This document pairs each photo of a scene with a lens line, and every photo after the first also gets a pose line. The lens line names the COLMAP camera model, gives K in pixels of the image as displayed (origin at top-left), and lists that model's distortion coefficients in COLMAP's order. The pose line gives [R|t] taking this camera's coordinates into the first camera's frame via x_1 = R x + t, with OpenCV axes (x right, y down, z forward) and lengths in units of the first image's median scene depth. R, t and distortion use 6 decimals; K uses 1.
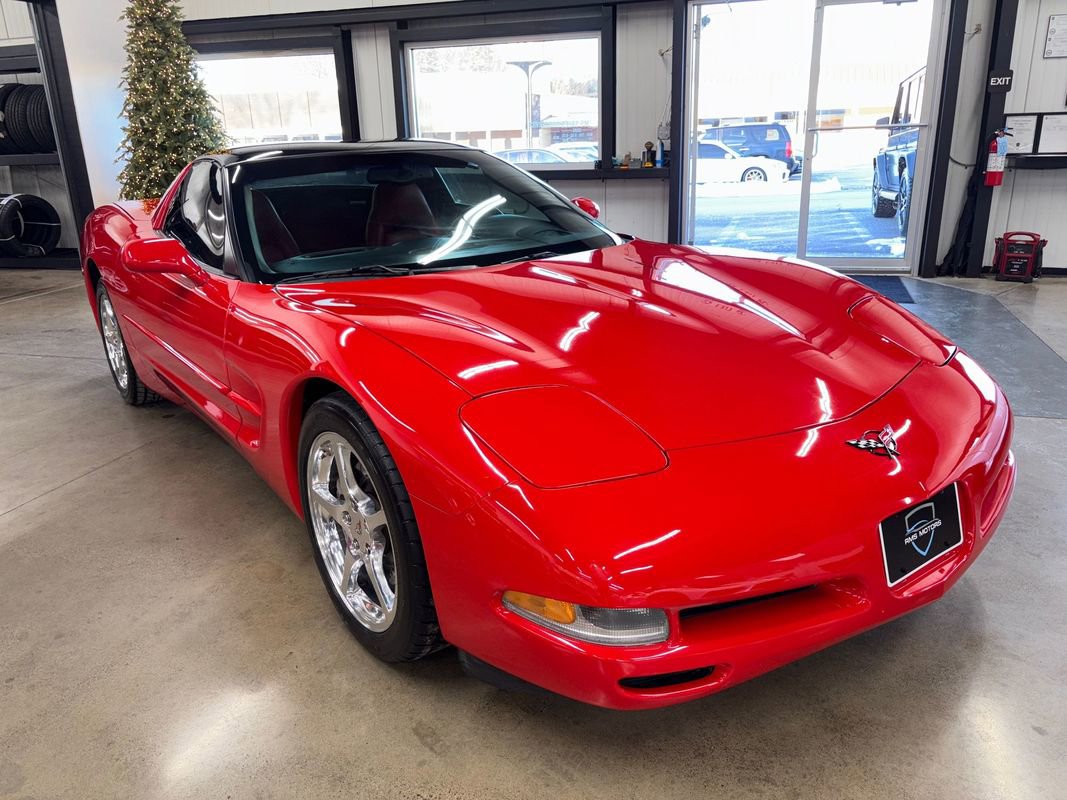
lens RADIAL K [[806.4, 0, 530.9], [0, 806.4, 398.5], [0, 0, 1]] dist [0.033624, -0.032166]
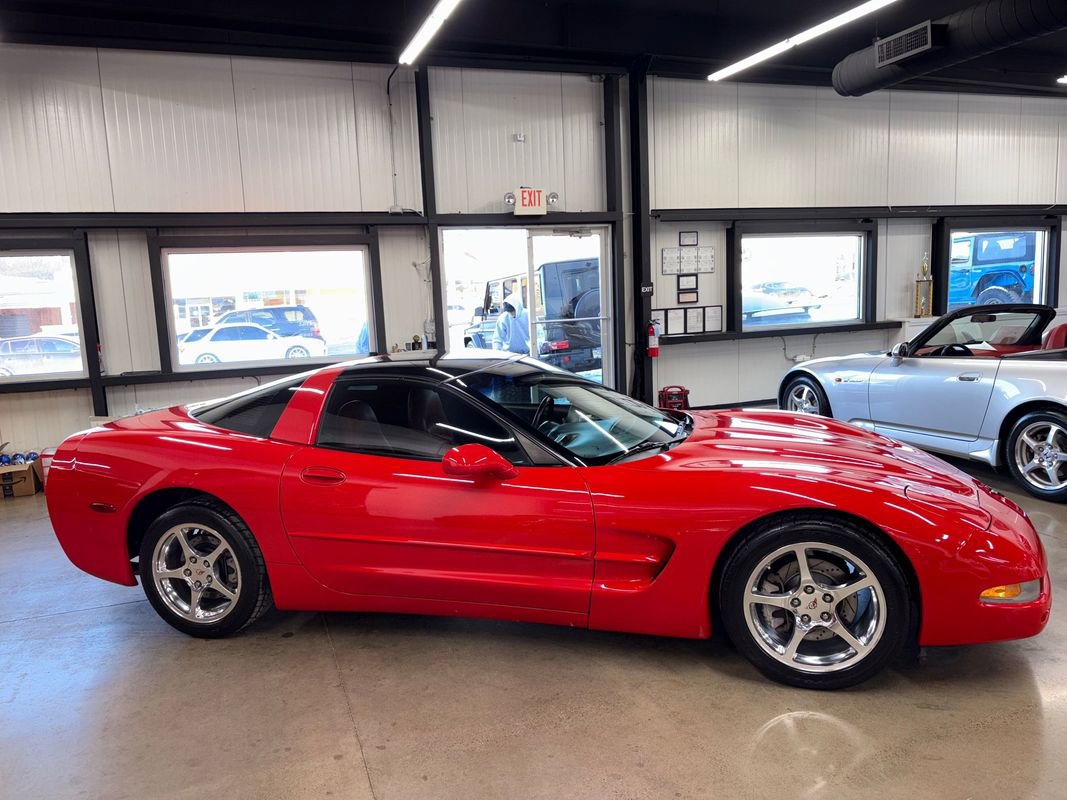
lens RADIAL K [[806.4, 0, 533.1], [0, 806.4, 404.2], [0, 0, 1]] dist [0.033624, -0.032166]
pose [[0.792051, -0.089714, 0.603827, -0.439780], [0.207588, 0.969778, -0.128213, -0.034878], [-0.574075, 0.226898, 0.786737, 0.004639]]
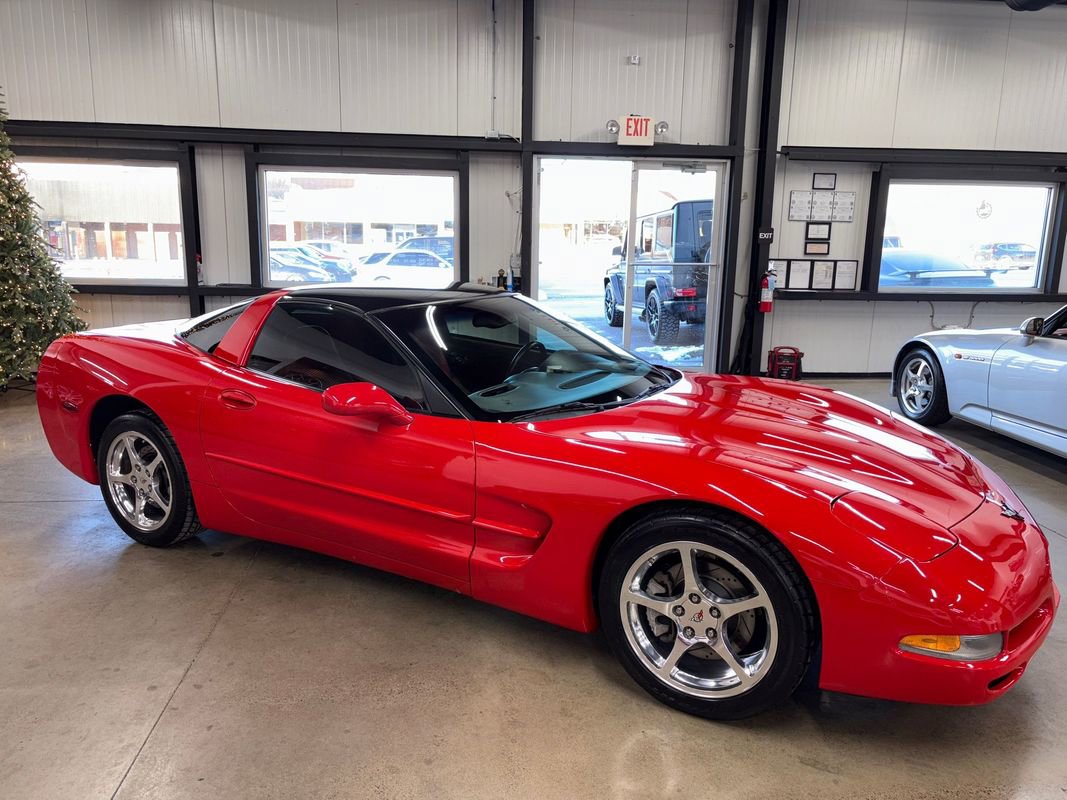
lens RADIAL K [[806.4, 0, 532.8], [0, 806.4, 403.3], [0, 0, 1]] dist [0.033624, -0.032166]
pose [[0.917500, -0.036557, 0.396053, -0.271501], [0.079850, 0.992424, -0.093378, -0.021245], [-0.389639, 0.117299, 0.913467, -0.027215]]
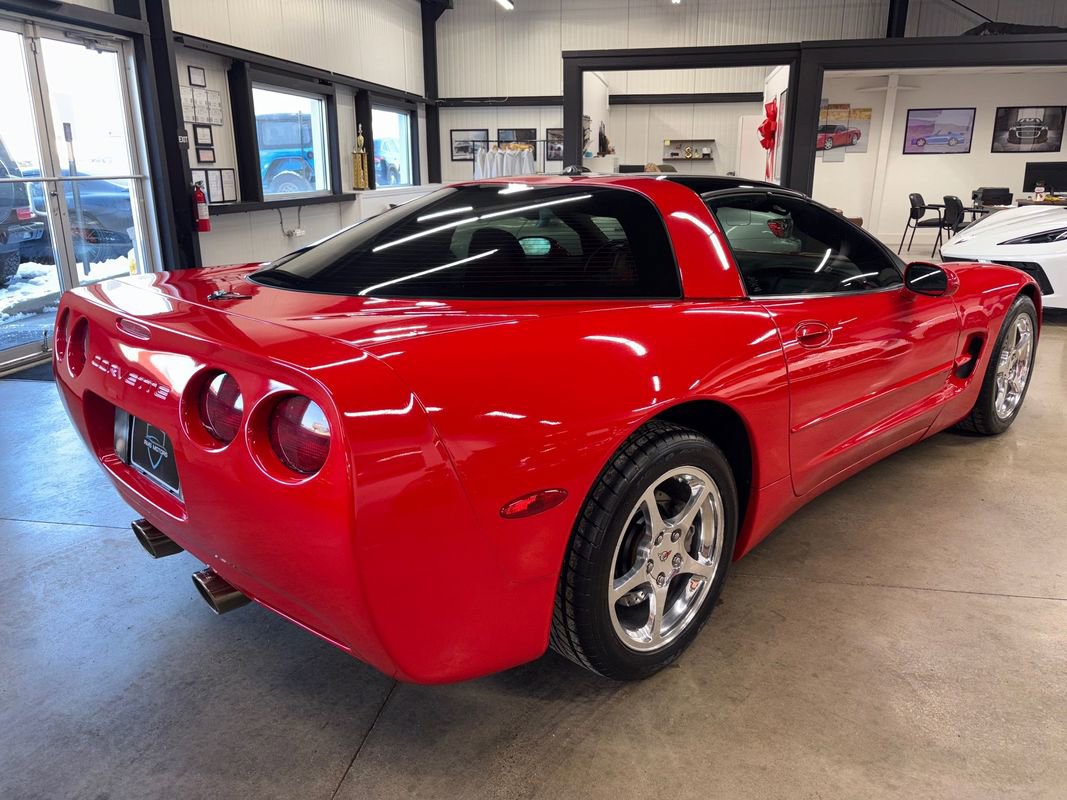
lens RADIAL K [[806.4, 0, 537.7], [0, 806.4, 398.0], [0, 0, 1]] dist [0.033624, -0.032166]
pose [[-0.128036, -0.244195, 0.961236, -0.563407], [0.322070, 0.906447, 0.273176, -0.190502], [-0.938018, 0.344562, -0.037410, 0.623251]]
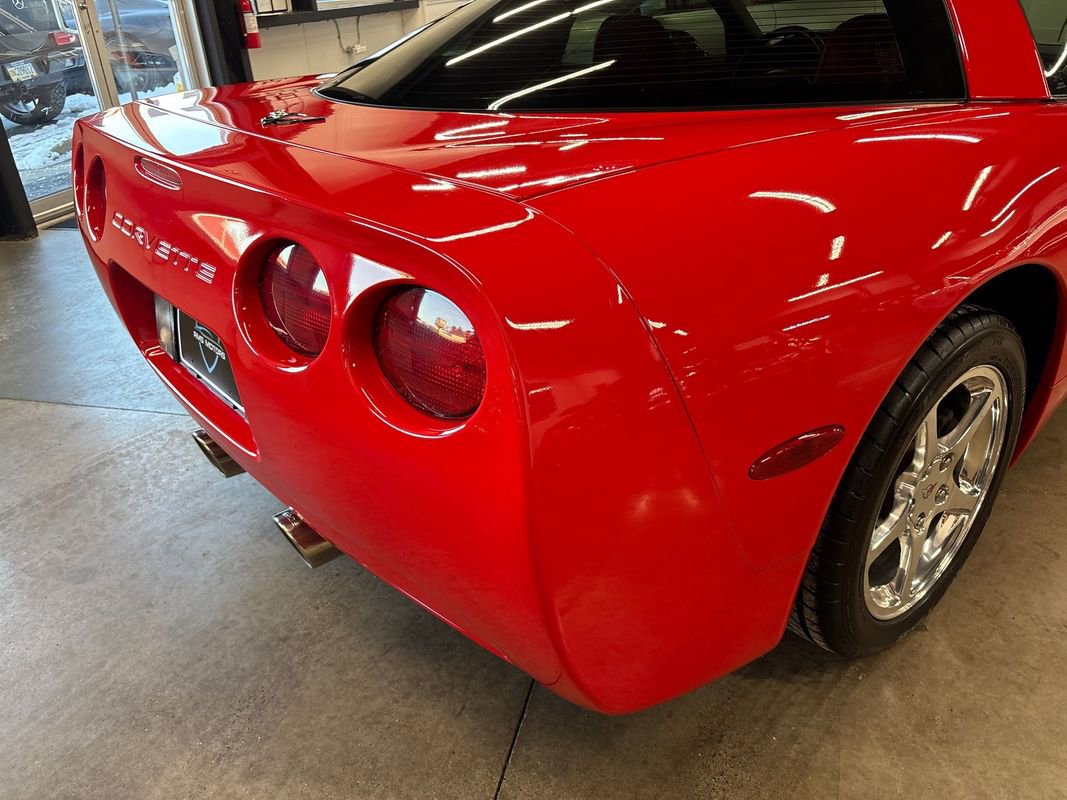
lens RADIAL K [[806.4, 0, 531.5], [0, 806.4, 394.4], [0, 0, 1]] dist [0.033624, -0.032166]
pose [[-0.049943, -0.432225, 0.900382, -0.460165], [0.361497, 0.832560, 0.419719, -0.185191], [-0.931035, 0.346447, 0.114668, 0.652933]]
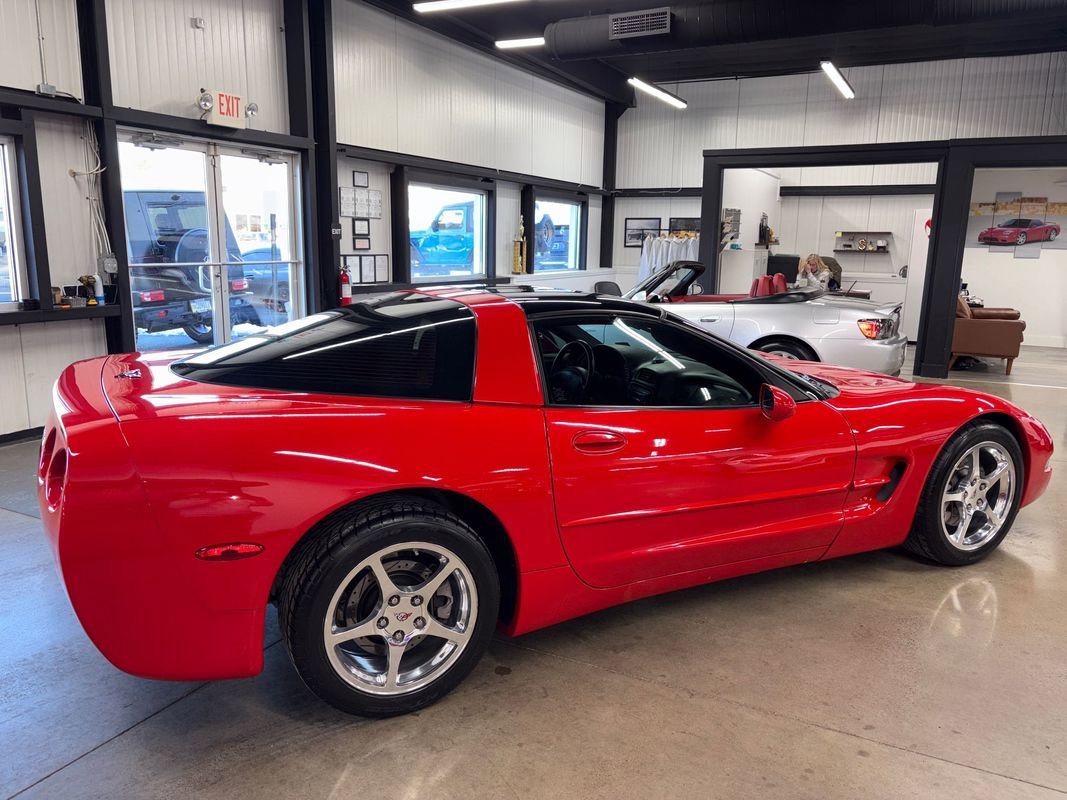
lens RADIAL K [[806.4, 0, 536.3], [0, 806.4, 401.8], [0, 0, 1]] dist [0.033624, -0.032166]
pose [[0.164600, -0.160693, 0.973183, -0.617752], [0.290020, 0.950911, 0.107963, -0.152406], [-0.942759, 0.264472, 0.203124, 0.437016]]
